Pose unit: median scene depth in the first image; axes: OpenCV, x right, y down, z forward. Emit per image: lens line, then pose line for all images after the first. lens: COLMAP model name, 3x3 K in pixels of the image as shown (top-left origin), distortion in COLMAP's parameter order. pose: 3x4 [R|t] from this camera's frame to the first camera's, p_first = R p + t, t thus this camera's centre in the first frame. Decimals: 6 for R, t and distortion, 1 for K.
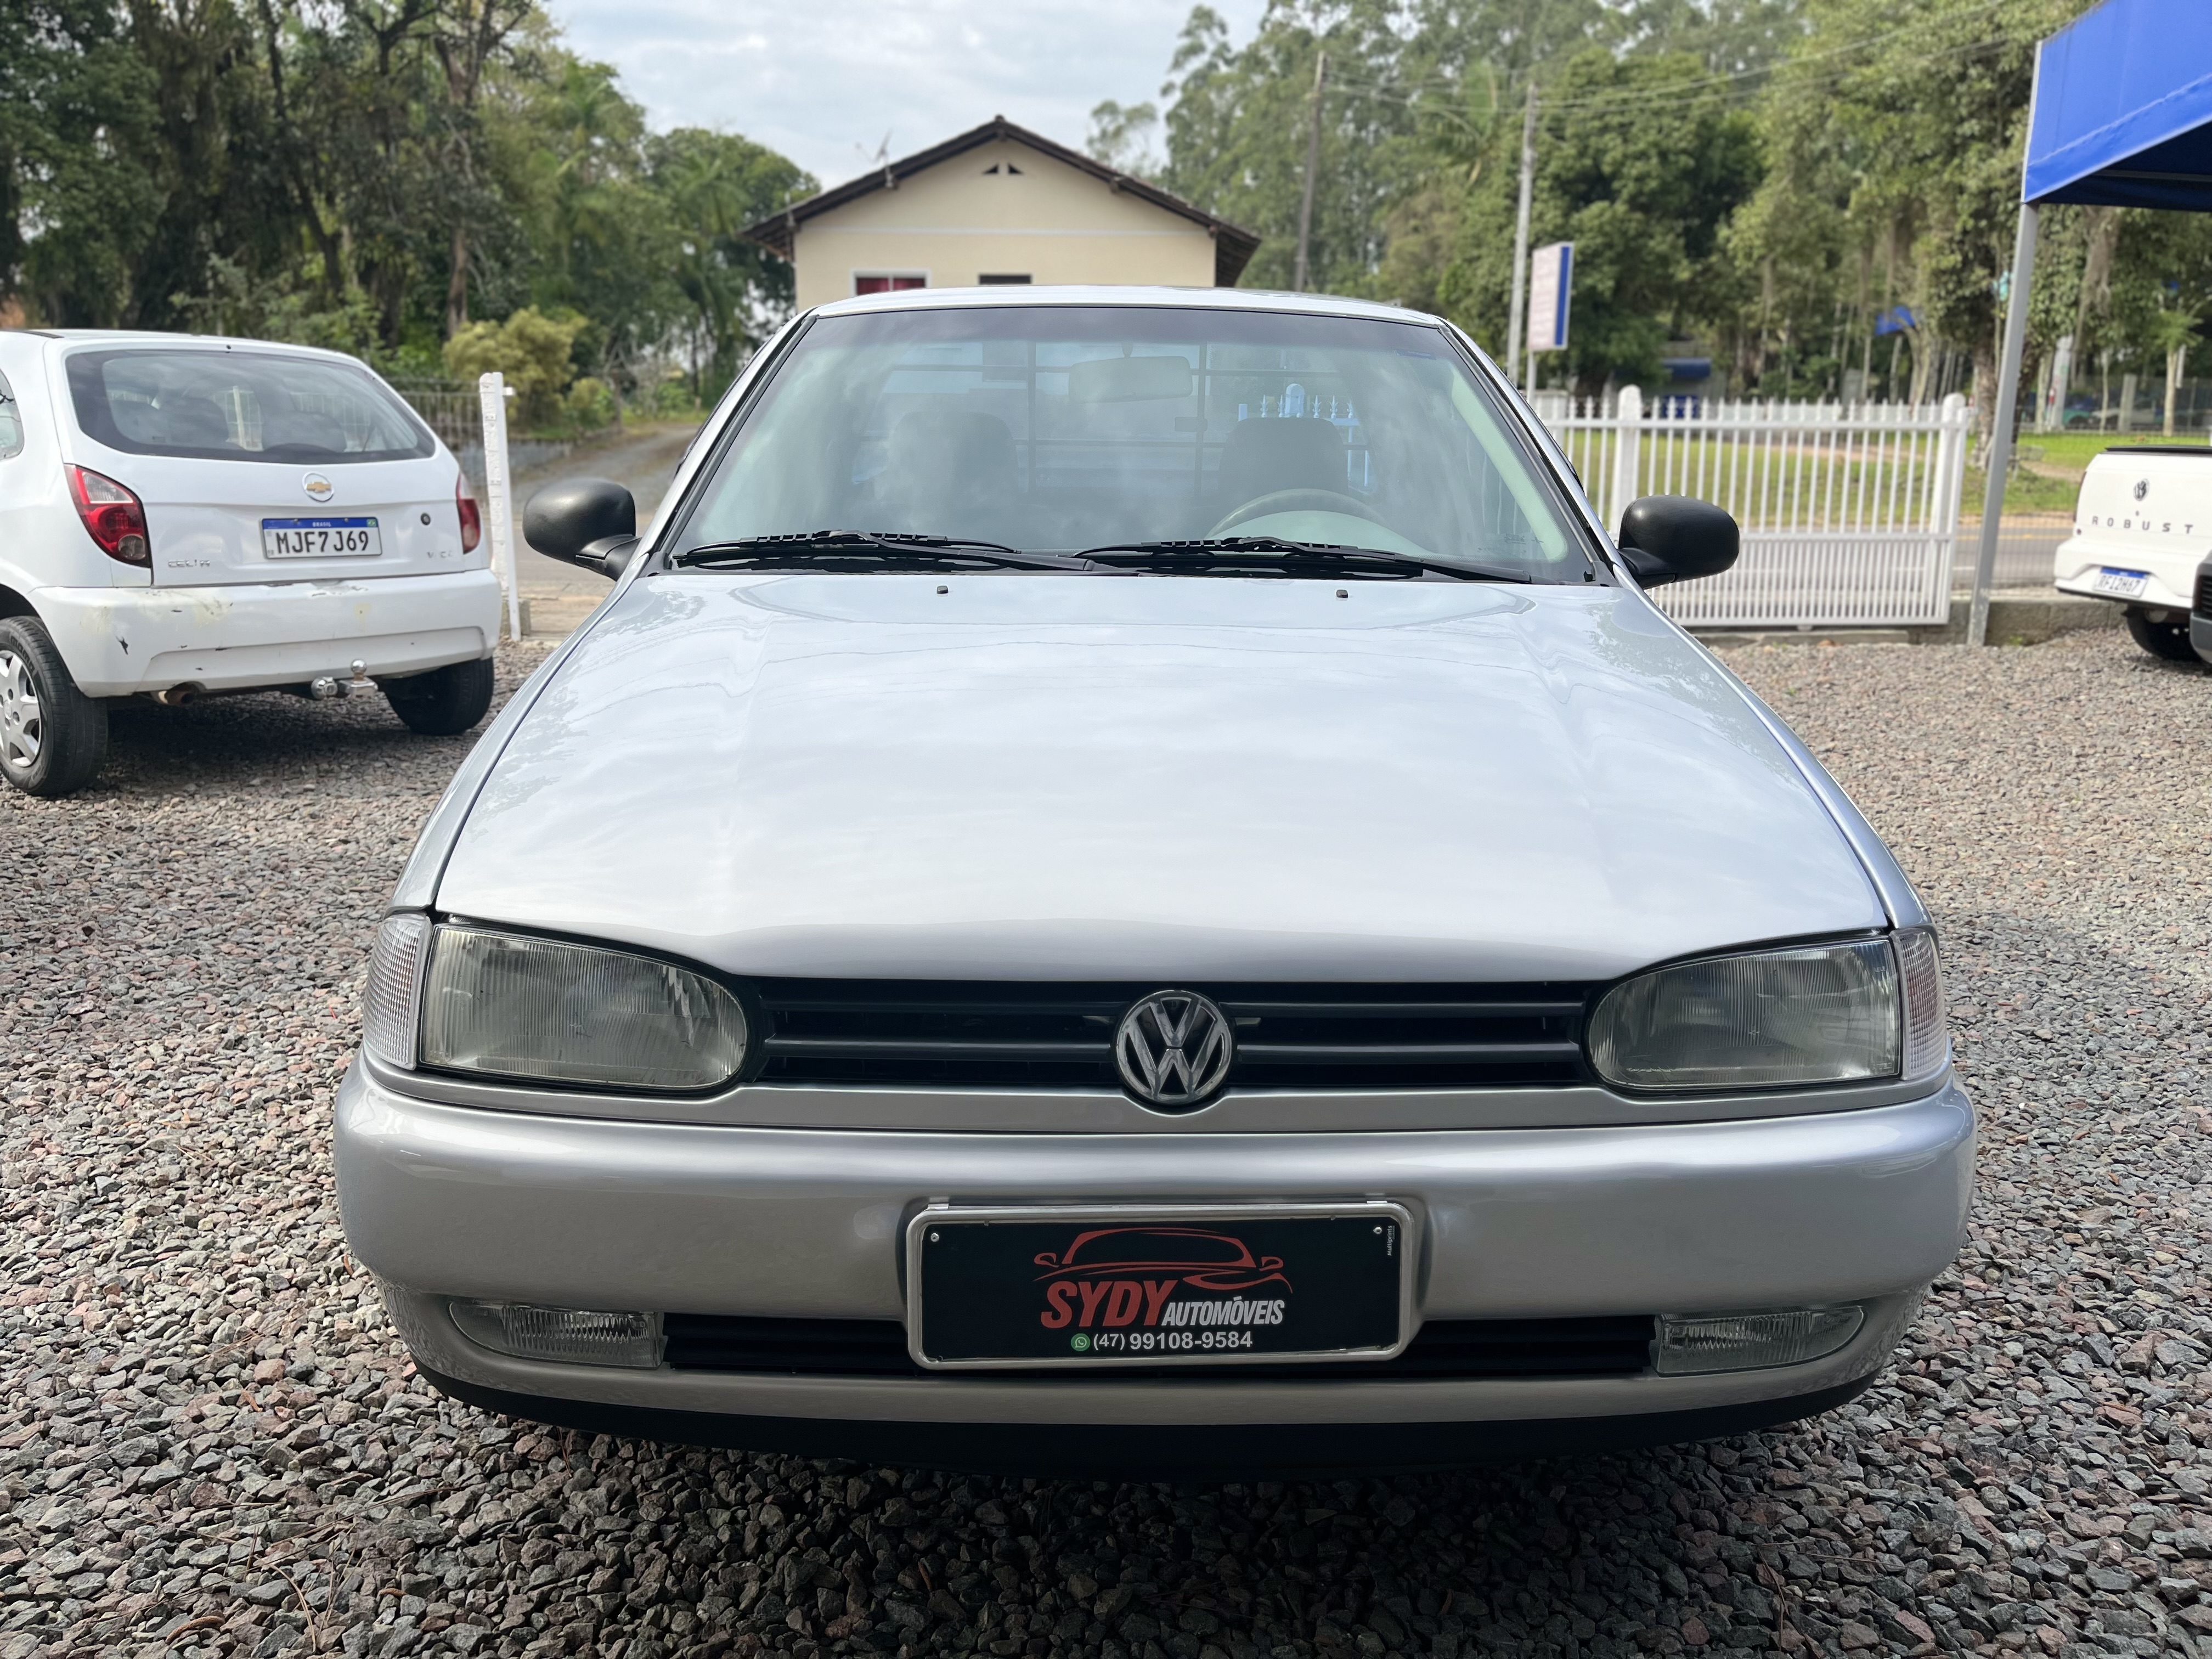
lens RADIAL K [[1682.7, 0, 1106.0], [0, 1682.7, 829.5], [0, 0, 1]] dist [0.046142, -0.084170]
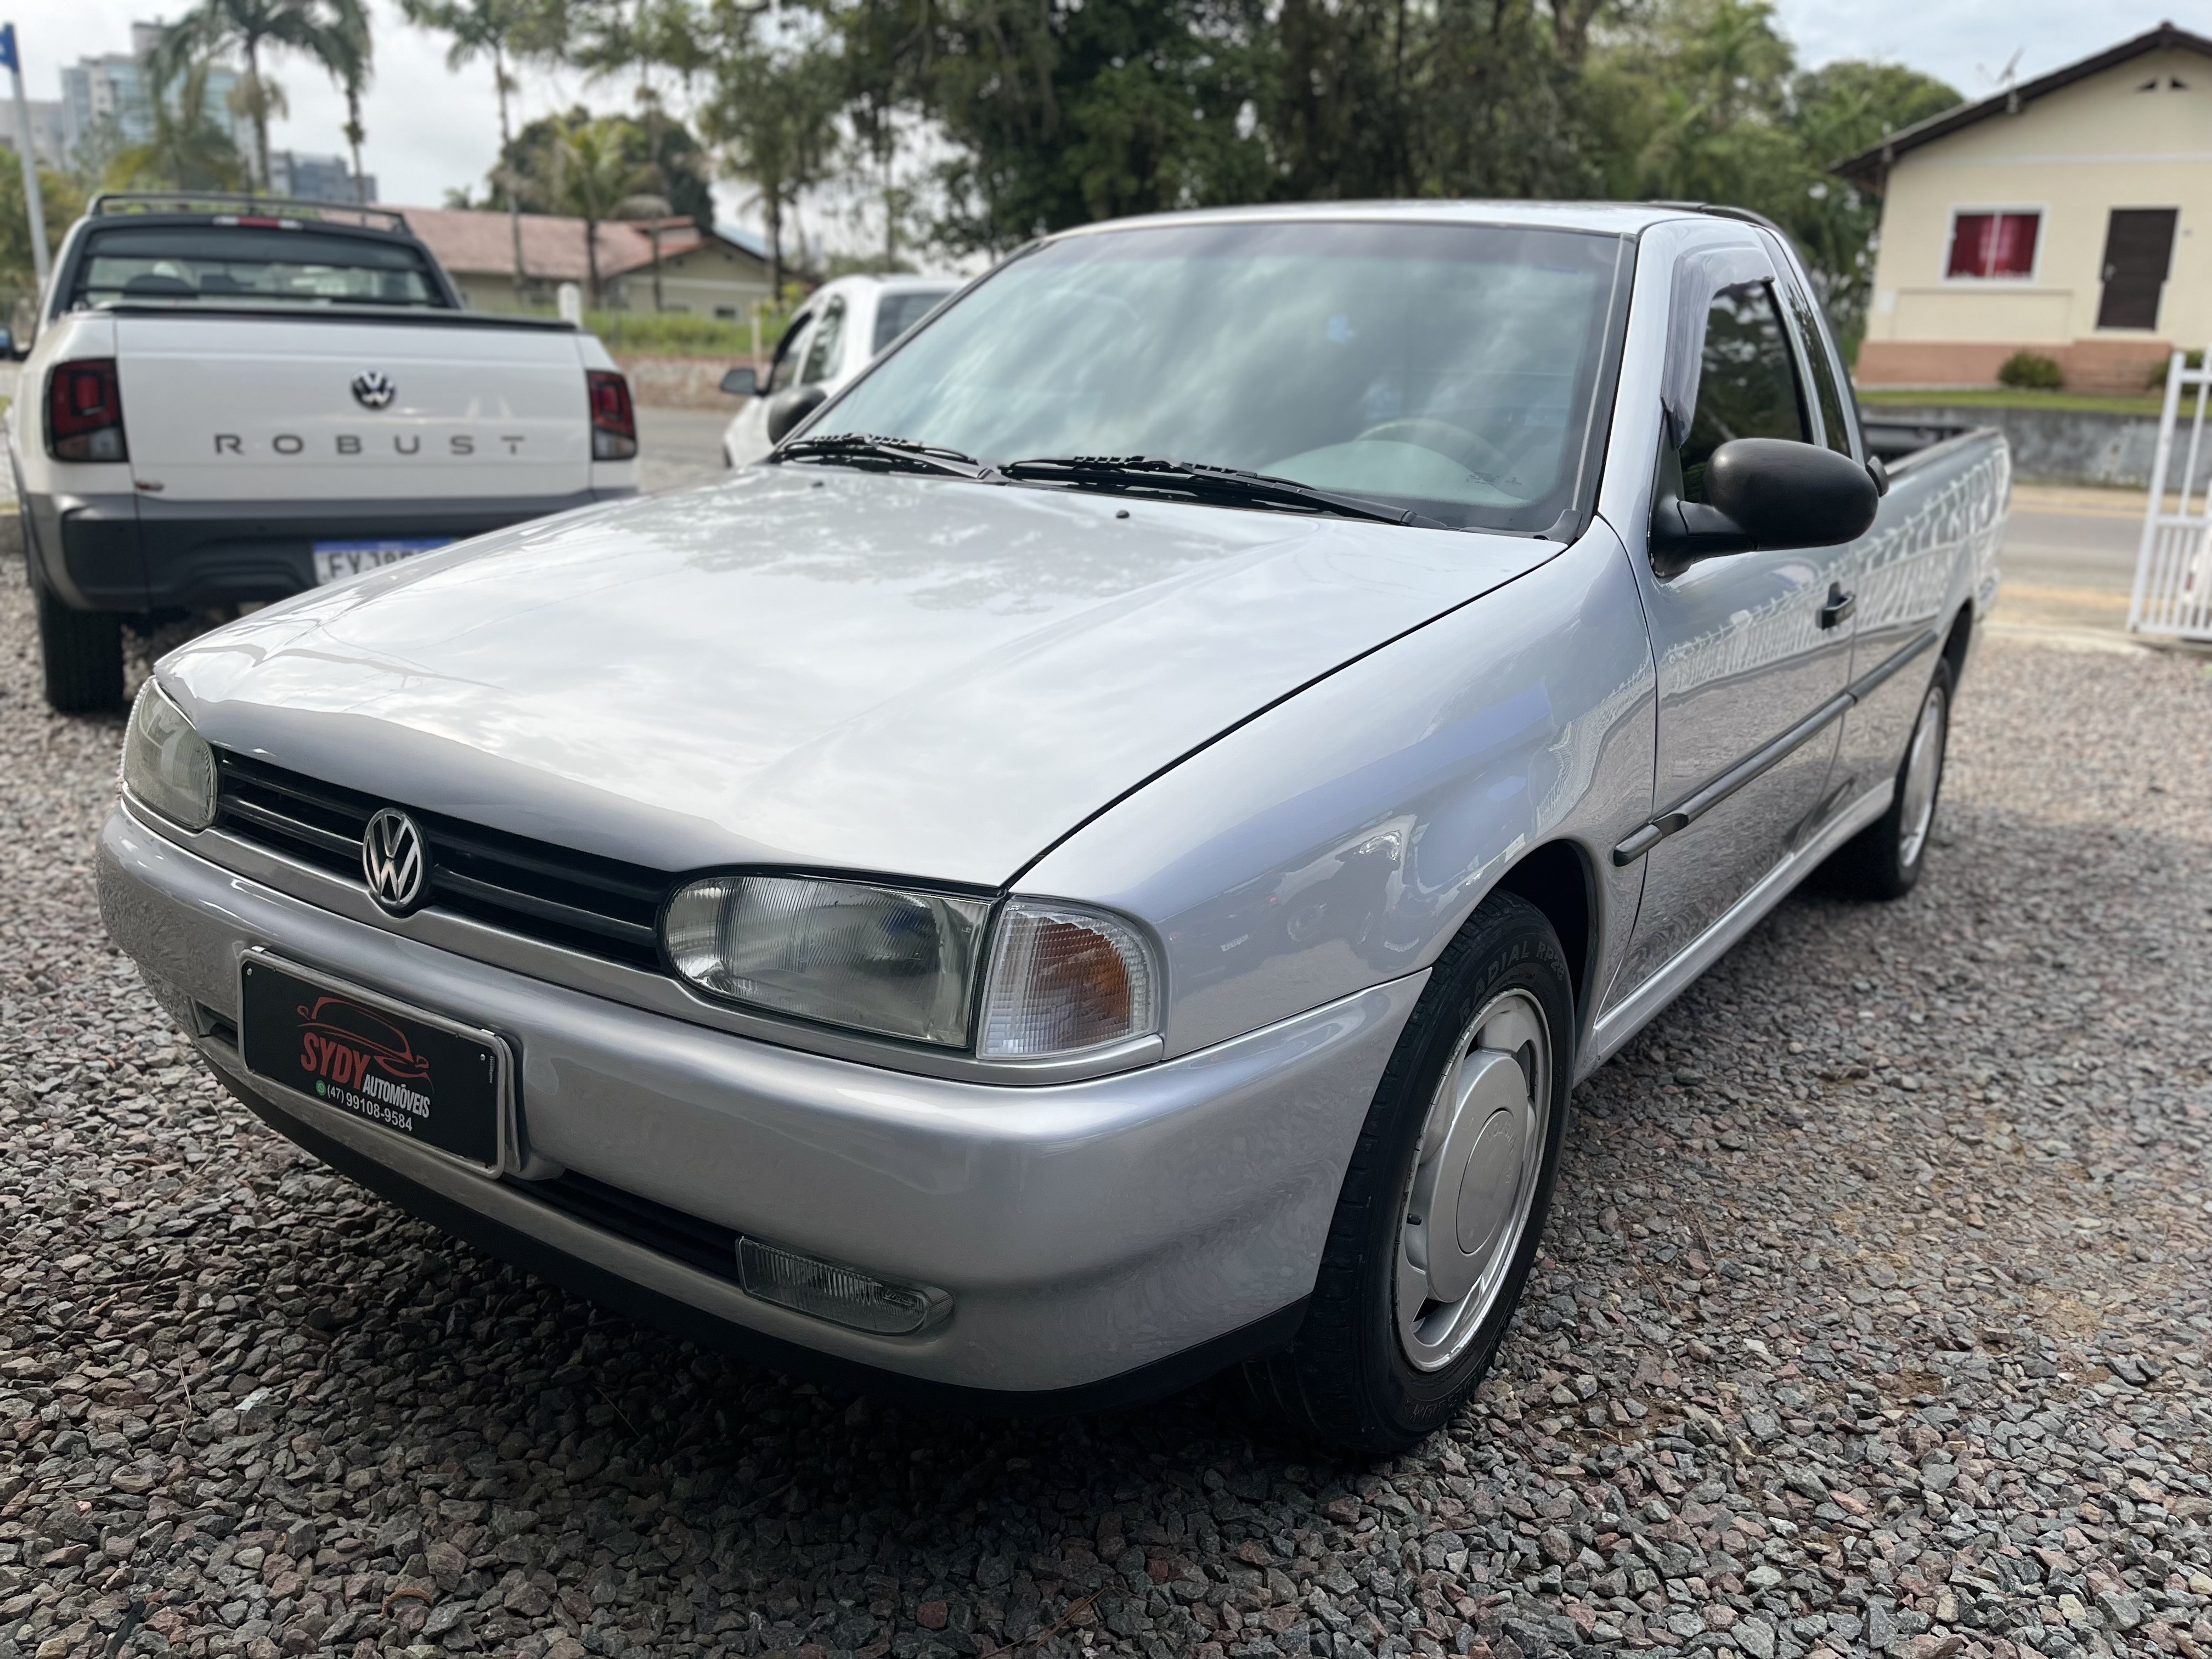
lens RADIAL K [[1682.7, 0, 1106.0], [0, 1682.7, 829.5], [0, 0, 1]] dist [0.046142, -0.084170]
pose [[0.807077, 0.169464, -0.565604, 0.947544], [-0.154576, 0.985160, 0.074600, -0.045038], [0.569853, 0.027221, 0.821296, 0.288038]]
